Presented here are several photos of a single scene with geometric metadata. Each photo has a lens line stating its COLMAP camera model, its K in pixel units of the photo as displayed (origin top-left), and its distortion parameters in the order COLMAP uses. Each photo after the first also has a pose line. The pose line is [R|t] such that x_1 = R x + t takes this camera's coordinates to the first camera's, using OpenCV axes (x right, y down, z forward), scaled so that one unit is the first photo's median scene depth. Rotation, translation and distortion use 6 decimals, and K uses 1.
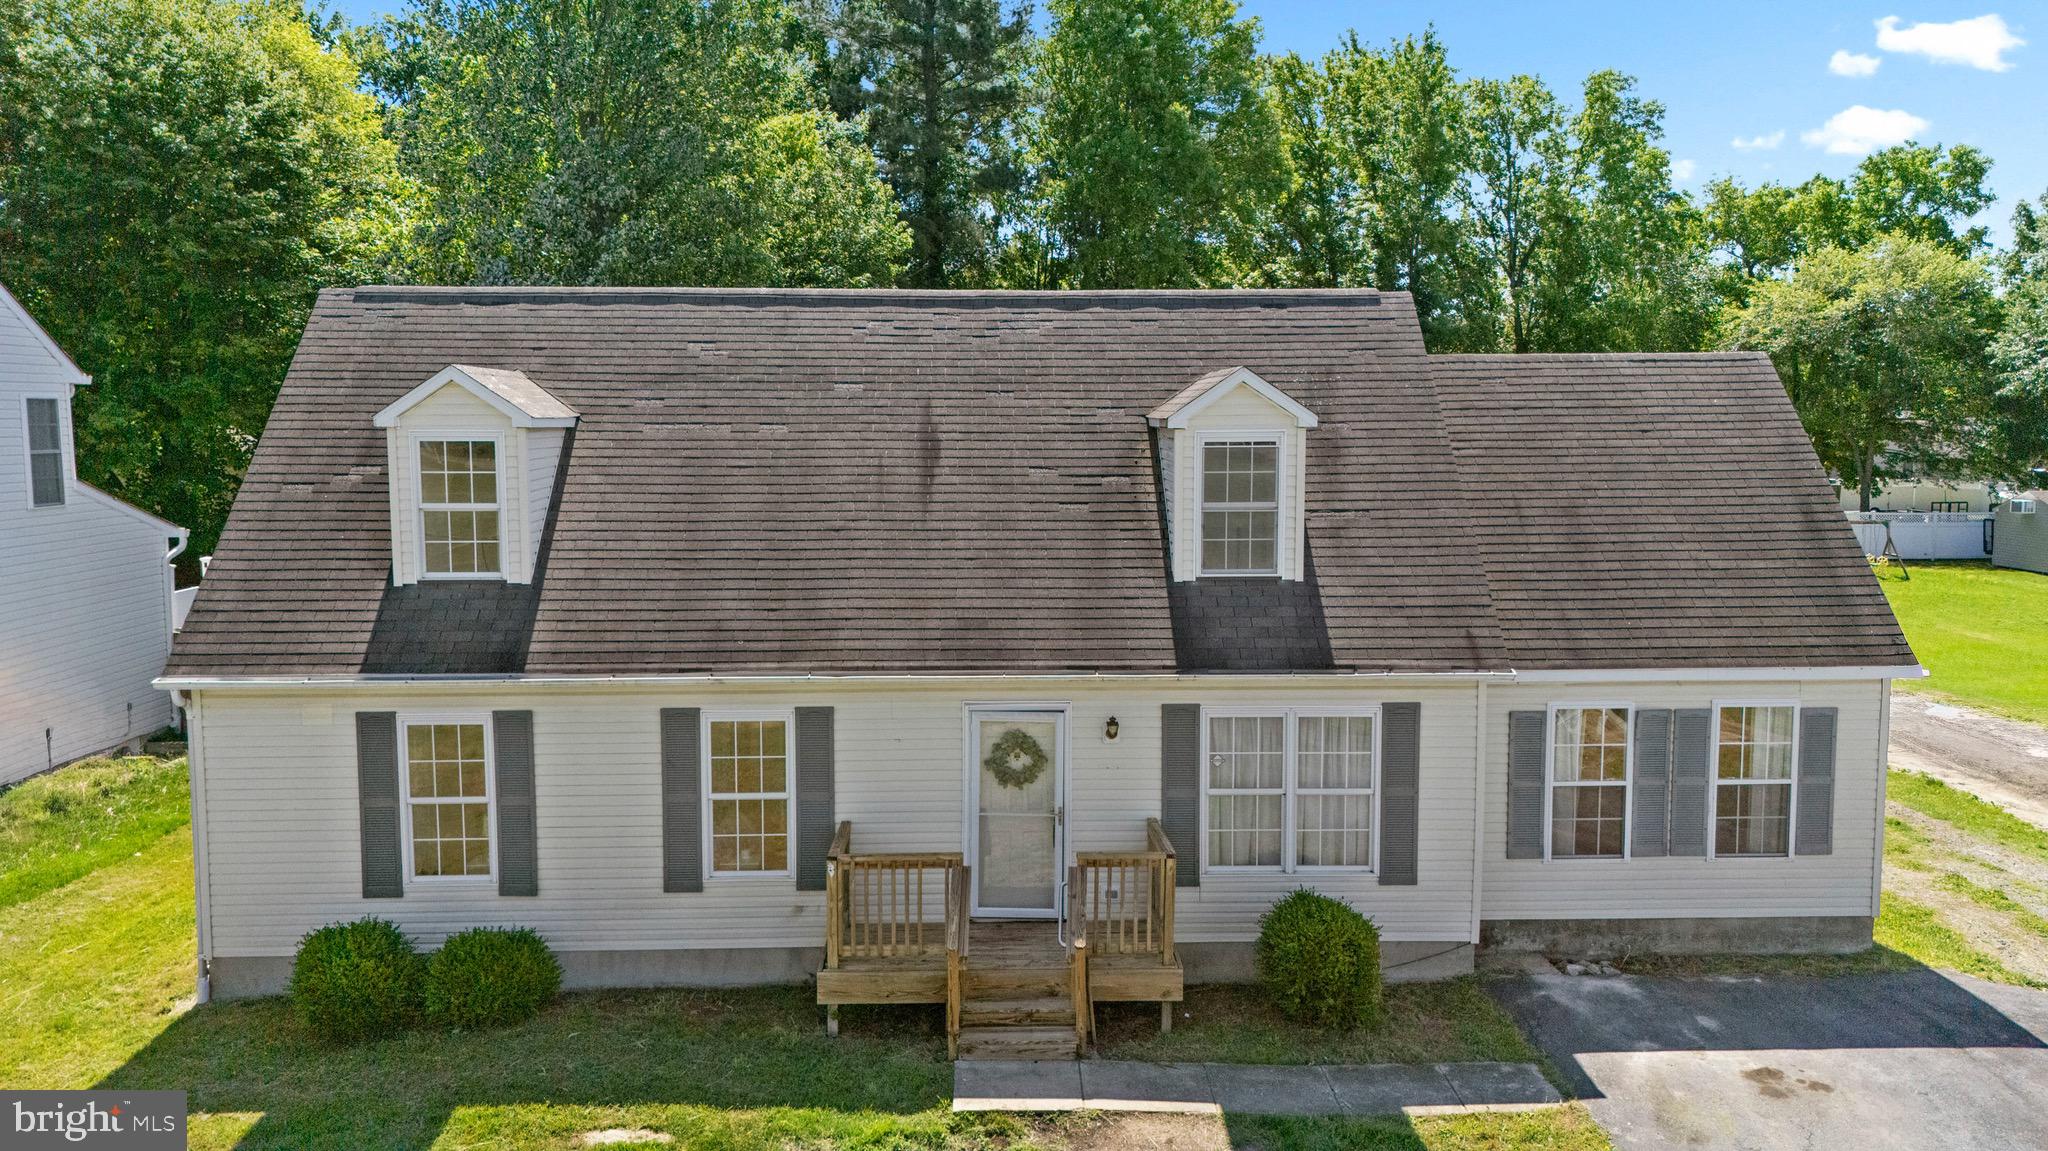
lens RADIAL K [[1501.3, 0, 1035.6], [0, 1501.3, 570.8], [0, 0, 1]] dist [0.066182, -0.057233]
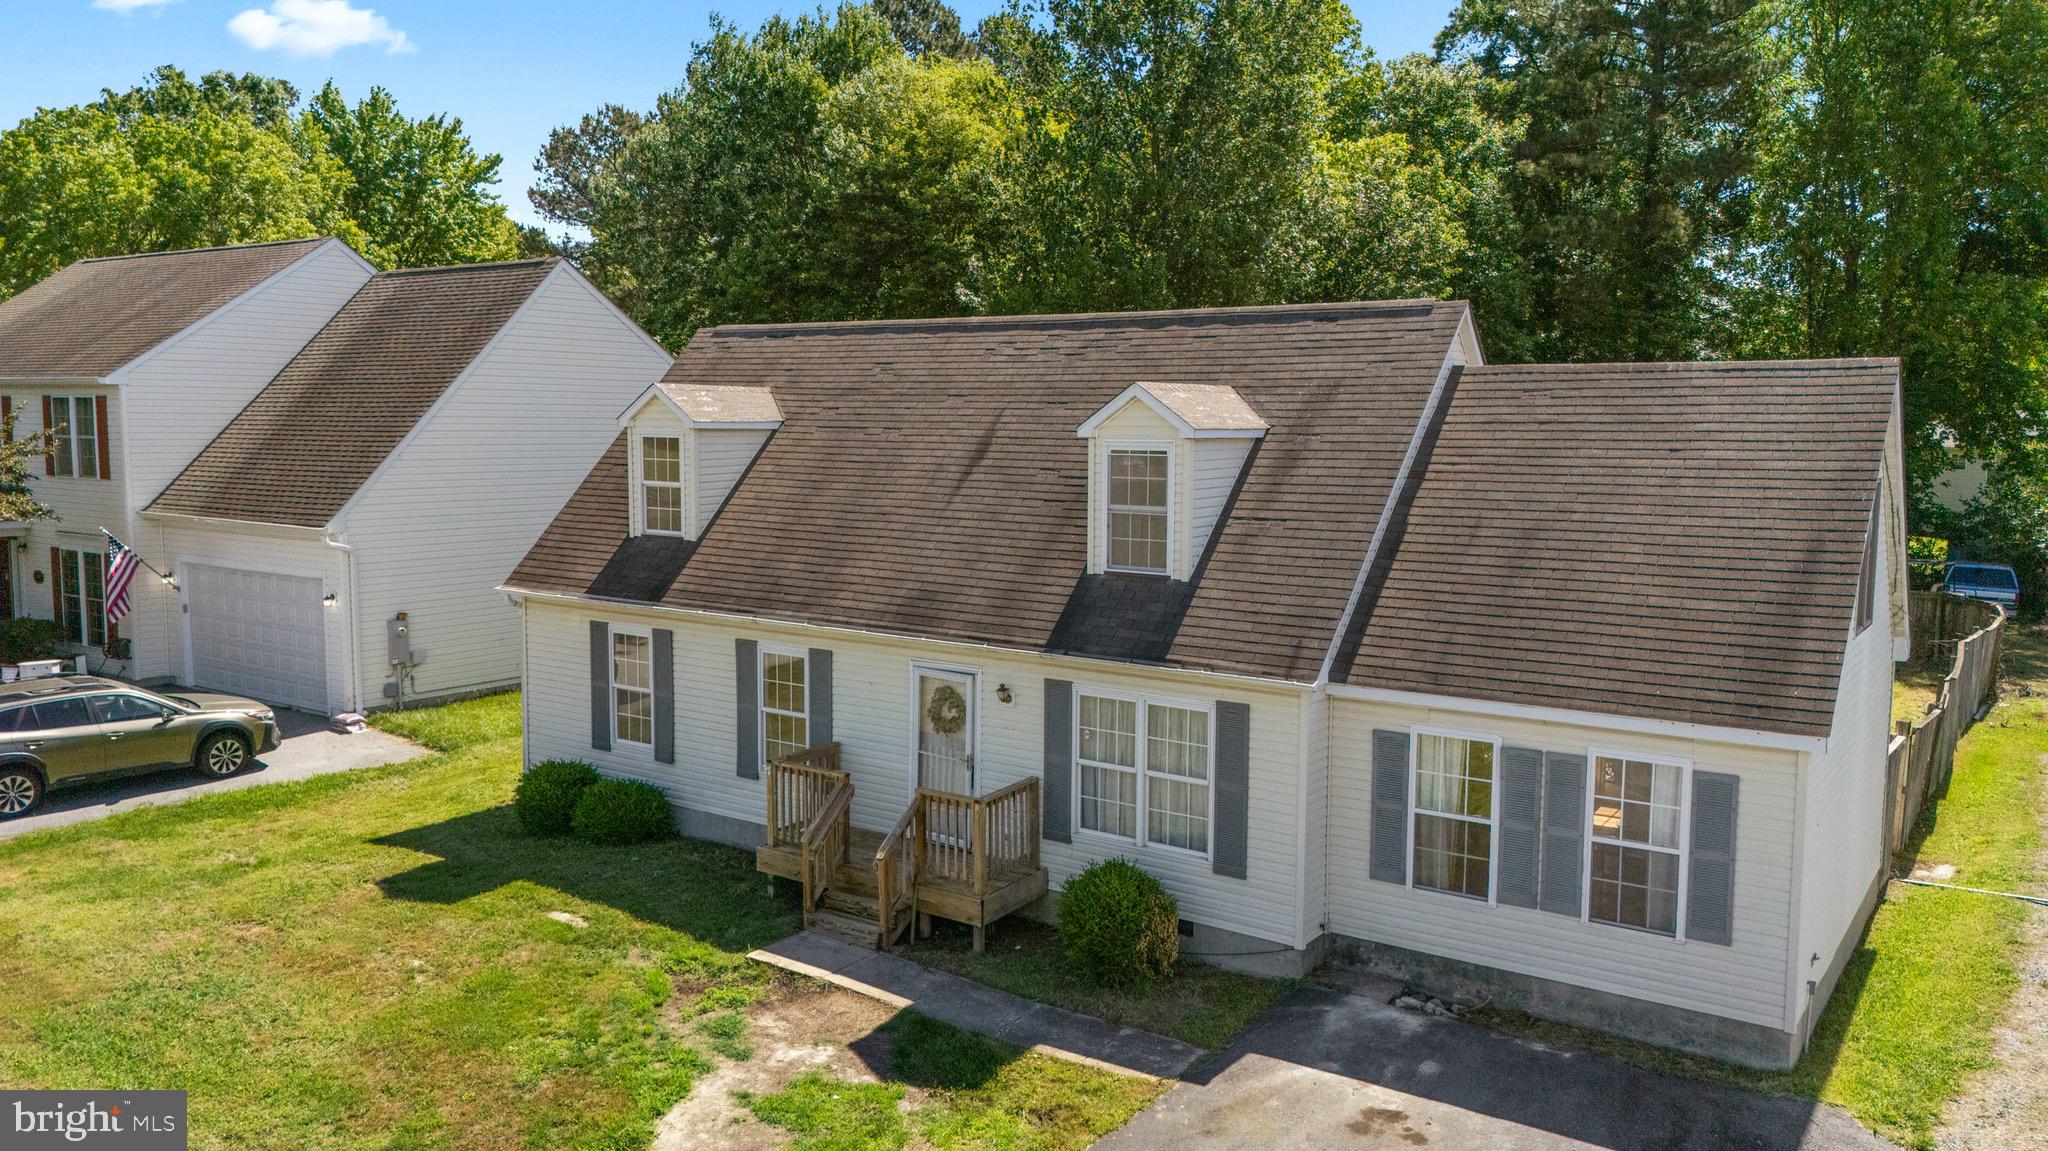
lens RADIAL K [[1501.3, 0, 1036.7], [0, 1501.3, 577.6], [0, 0, 1]] dist [0.066182, -0.057233]
pose [[0.803021, 0.072165, -0.591565, 0.736628], [-0.073672, 0.997048, 0.021625, -0.011219], [0.591379, 0.026217, 0.805967, 0.077301]]
